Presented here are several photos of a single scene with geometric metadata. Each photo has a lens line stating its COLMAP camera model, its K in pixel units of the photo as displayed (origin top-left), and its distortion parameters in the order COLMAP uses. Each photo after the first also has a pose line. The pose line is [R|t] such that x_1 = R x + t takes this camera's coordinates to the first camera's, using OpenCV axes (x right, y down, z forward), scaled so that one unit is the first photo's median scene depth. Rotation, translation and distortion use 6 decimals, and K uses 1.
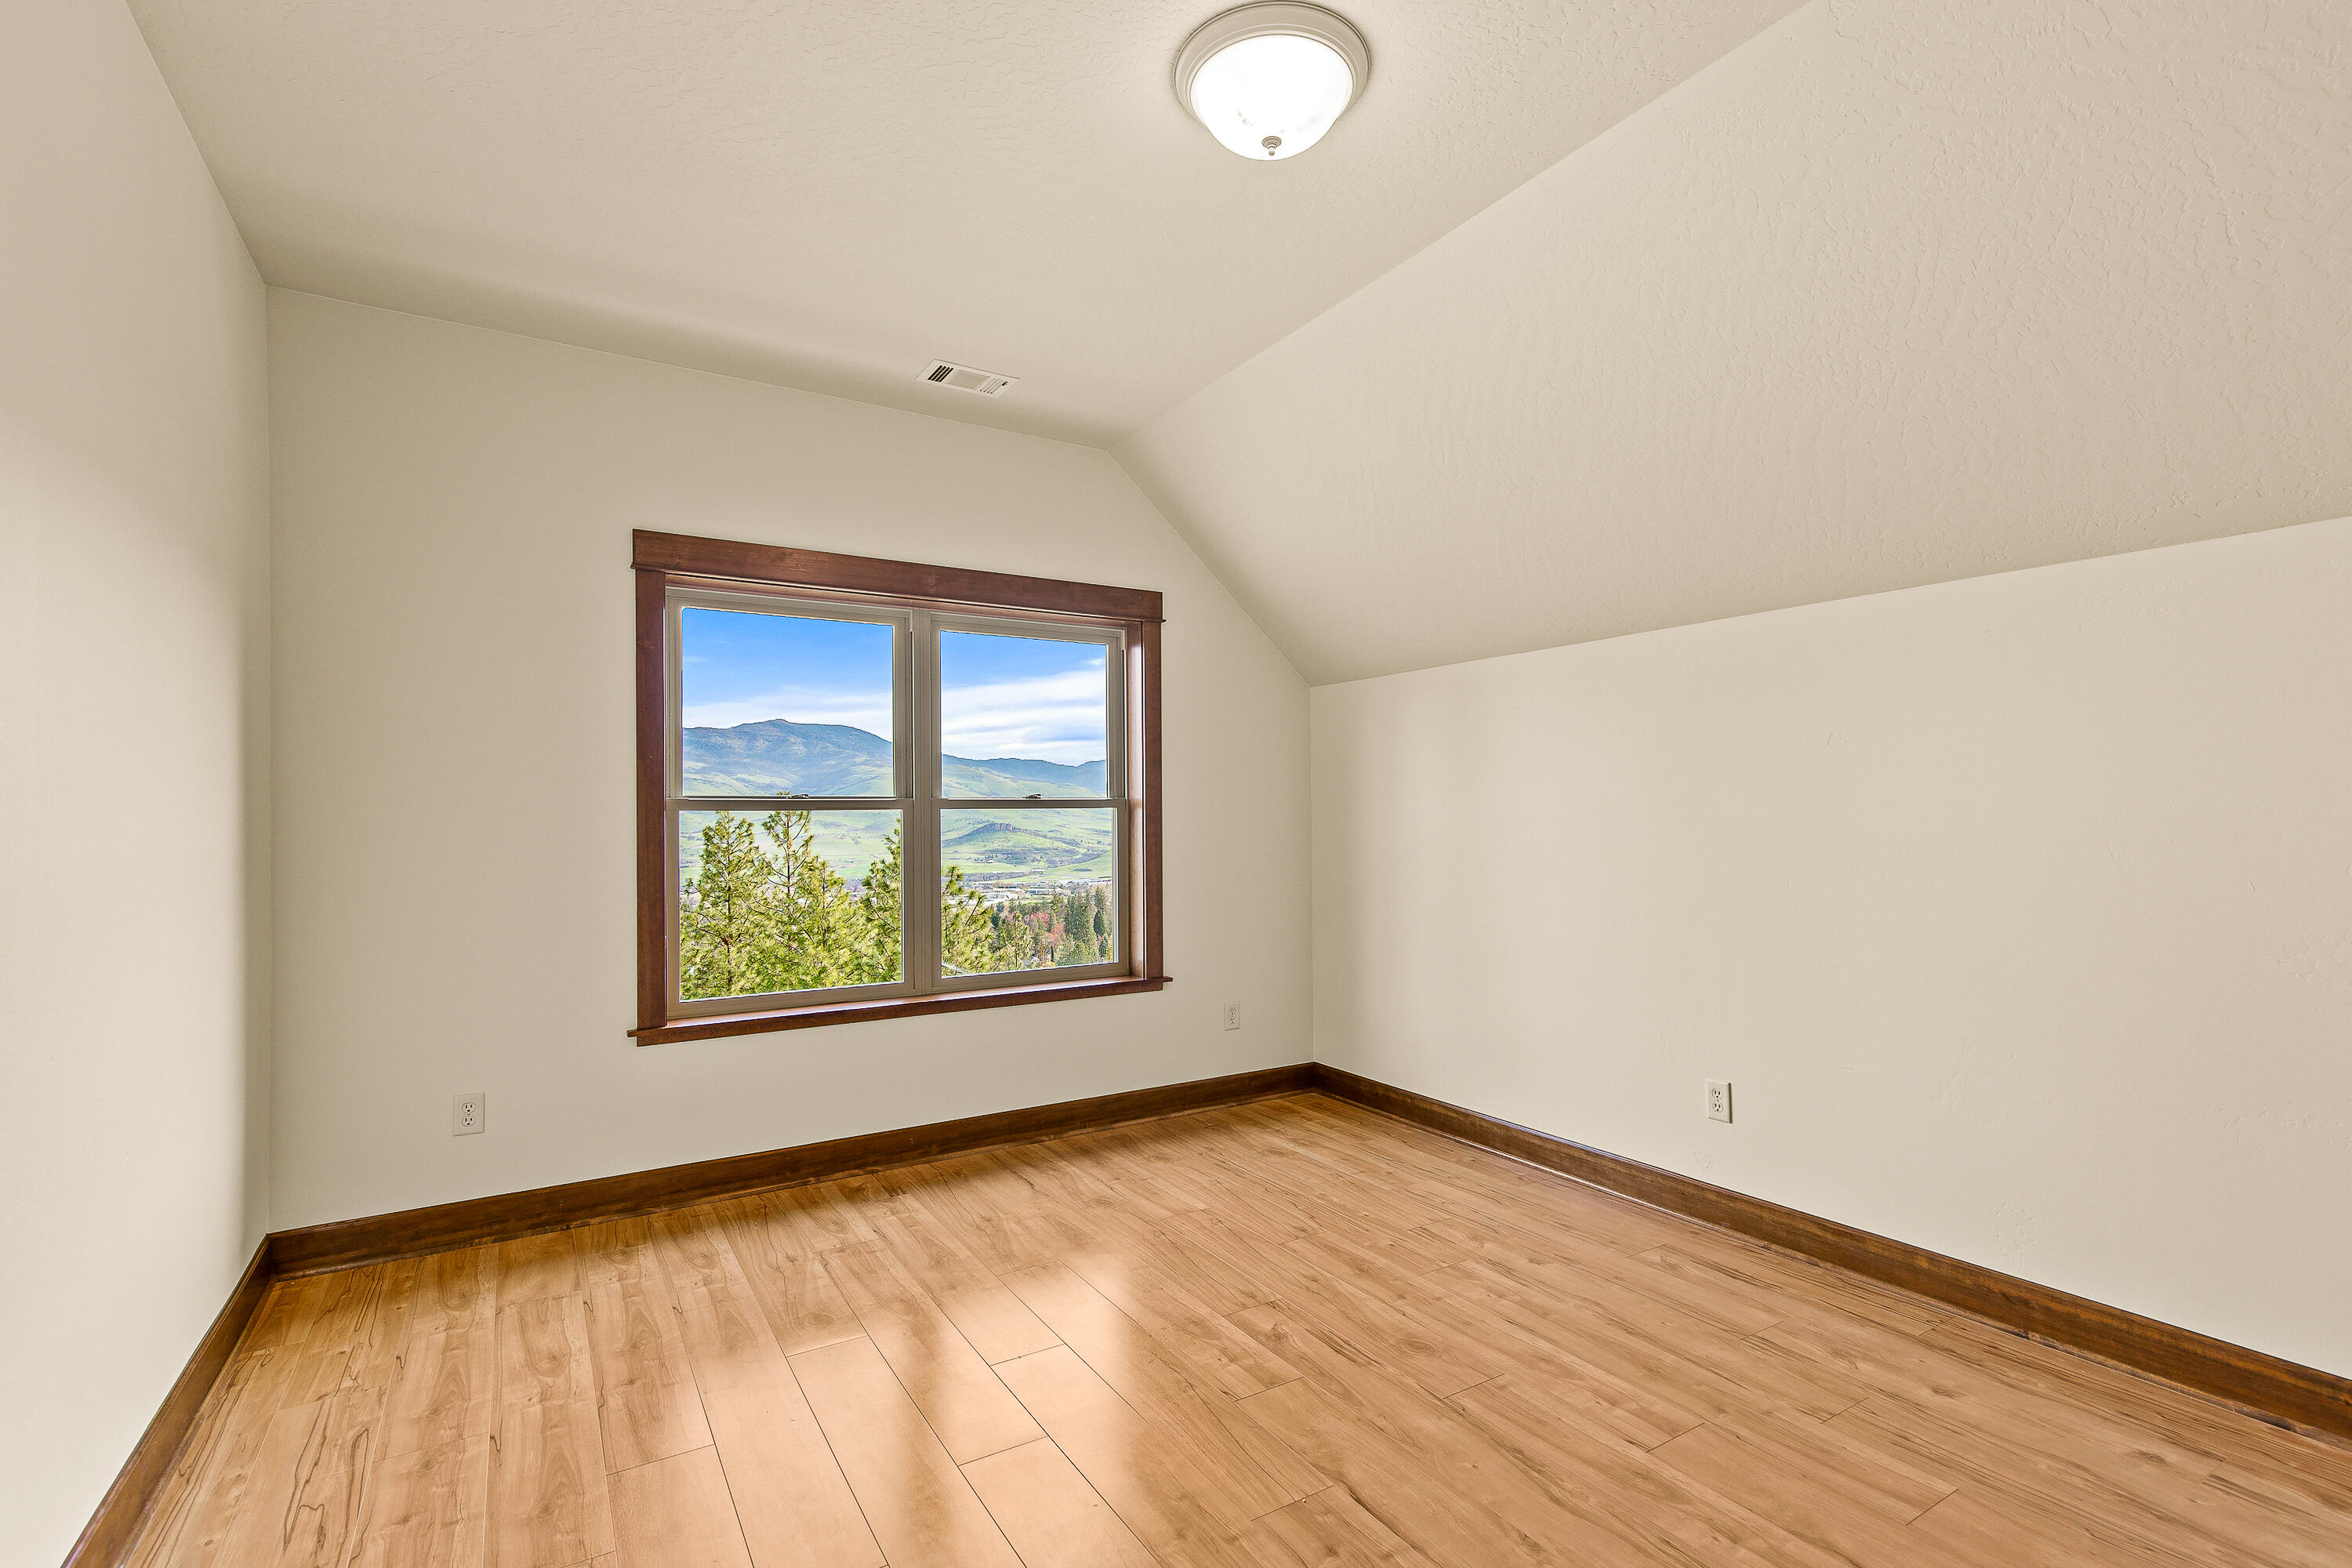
lens RADIAL K [[1075.1, 0, 1179.2], [0, 1075.1, 795.1], [0, 0, 1]] dist [0.005771, -0.001023]
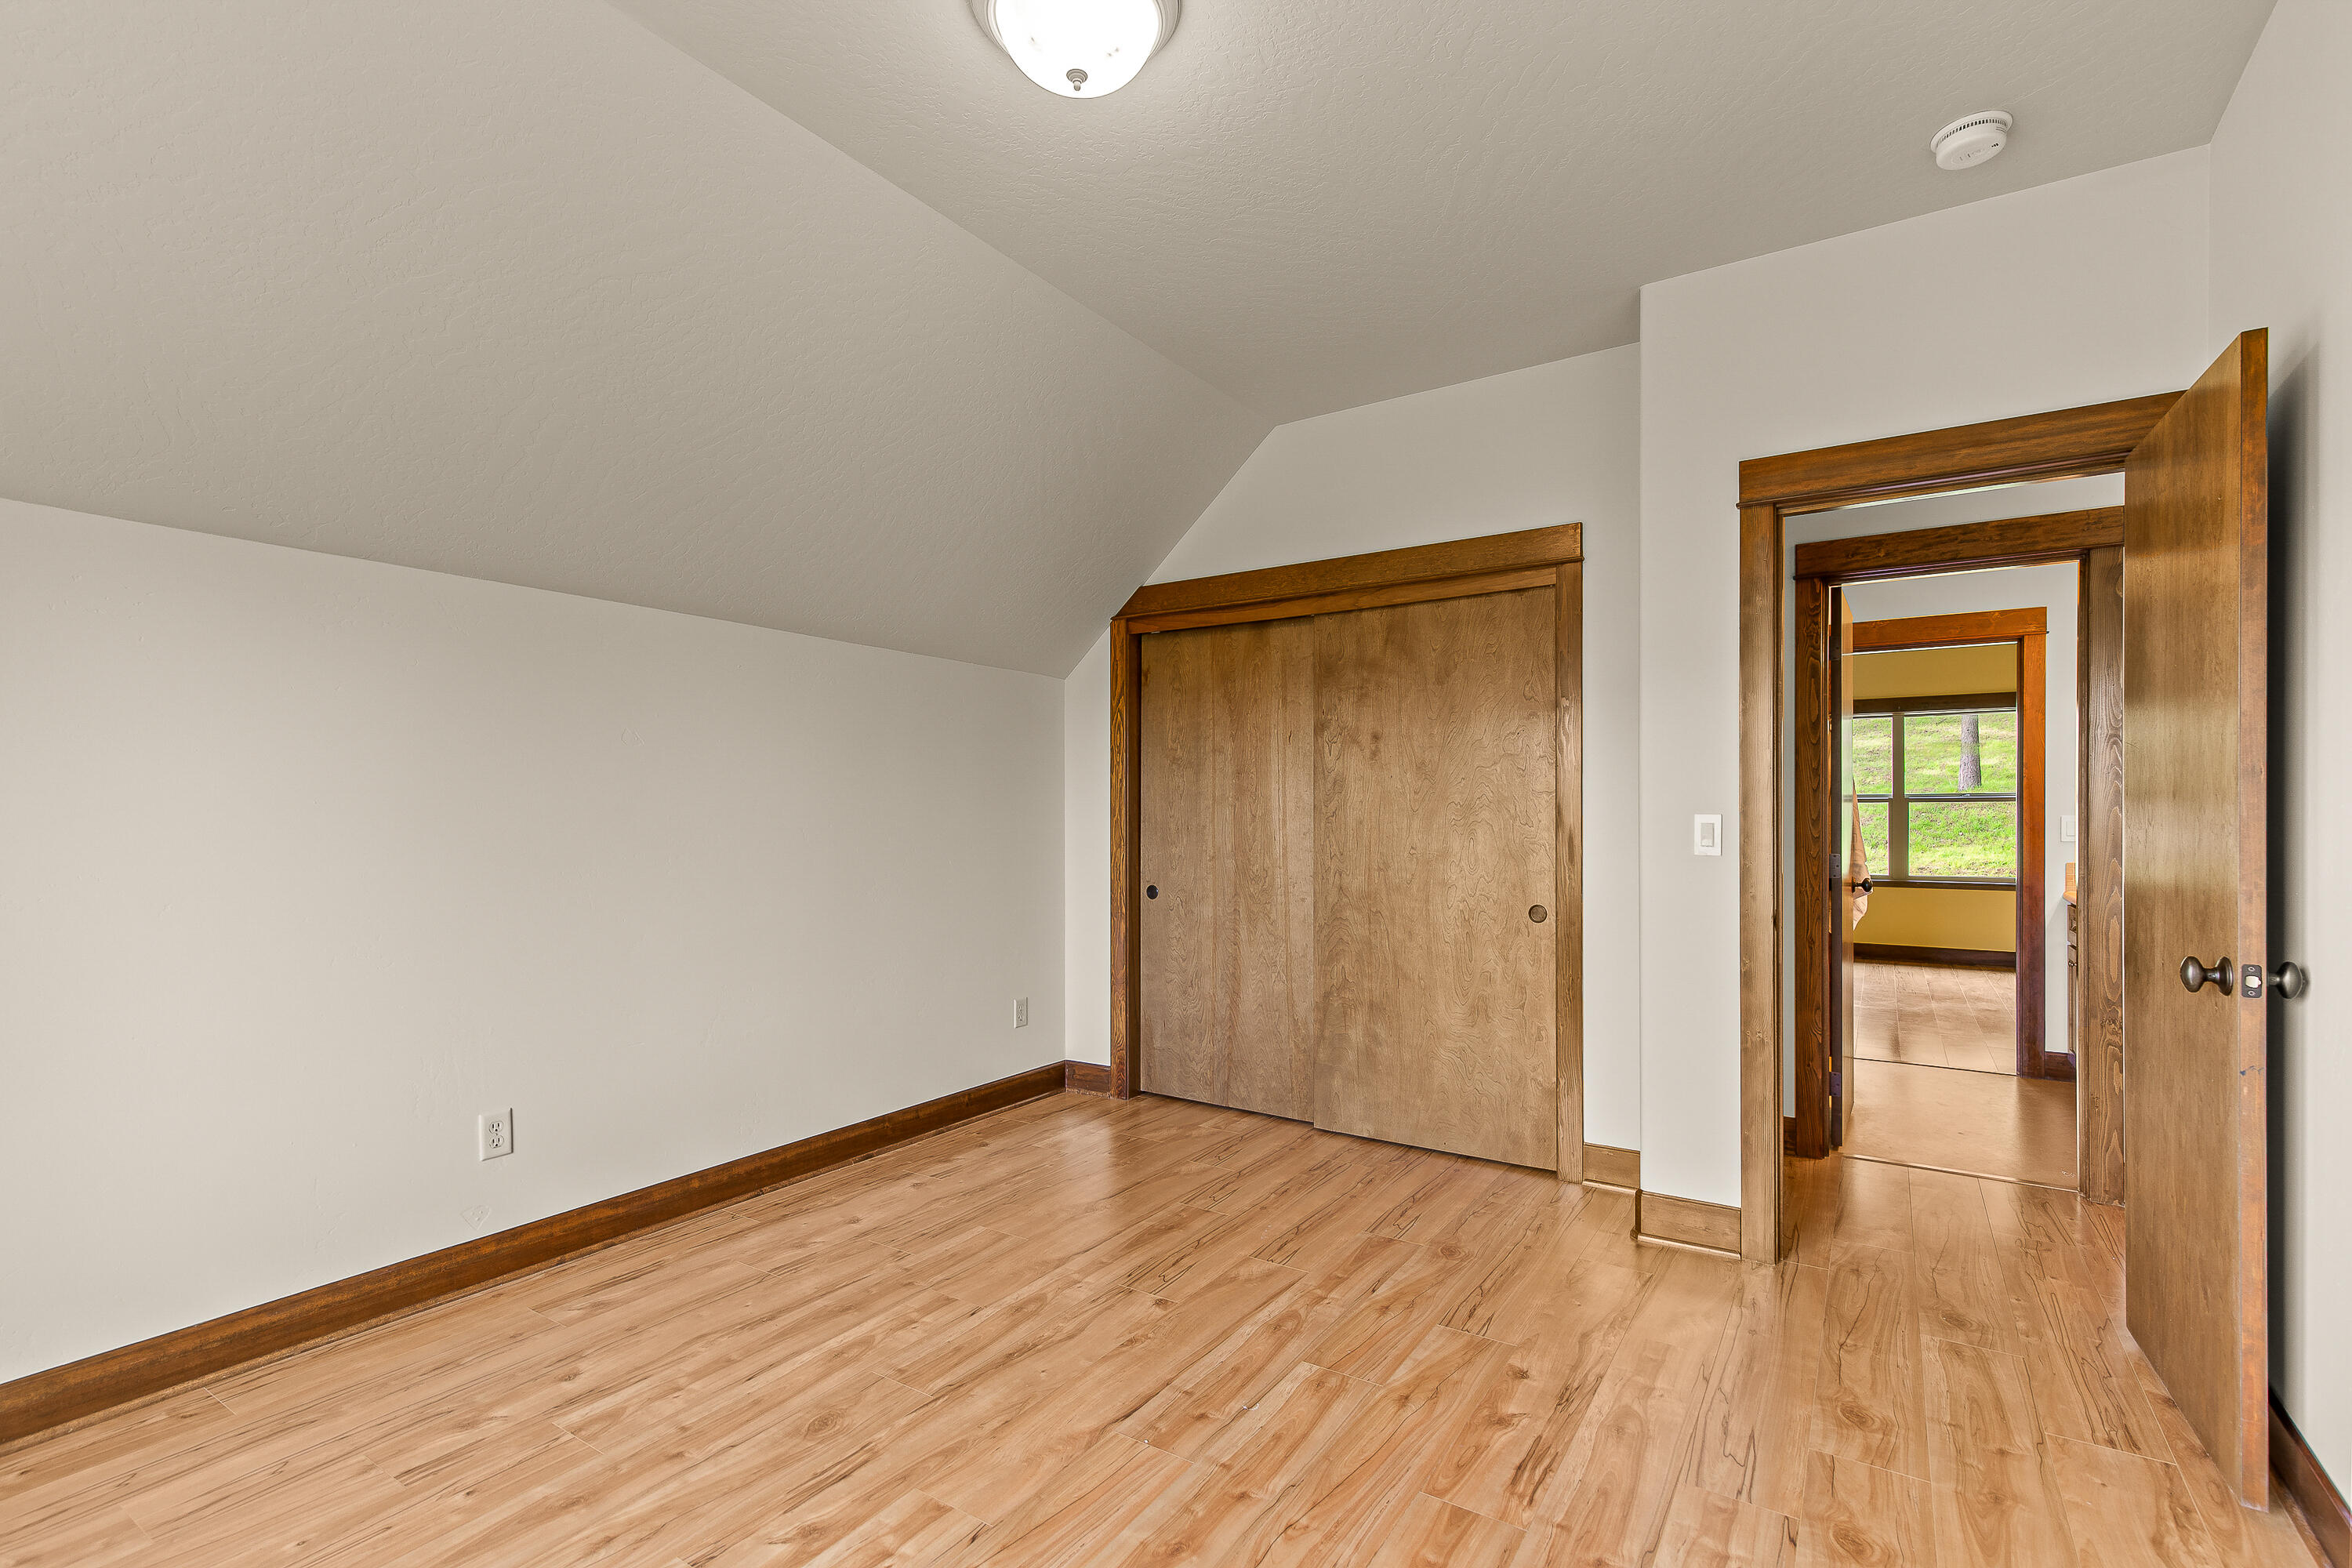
lens RADIAL K [[1075.1, 0, 1178.3], [0, 1075.1, 800.5], [0, 0, 1]] dist [0.005771, -0.001023]
pose [[-0.426849, 0.020608, 0.904088, -0.679766], [-0.010461, 0.999561, -0.027723, 0.038826], [-0.904263, -0.021291, -0.426445, 1.119577]]
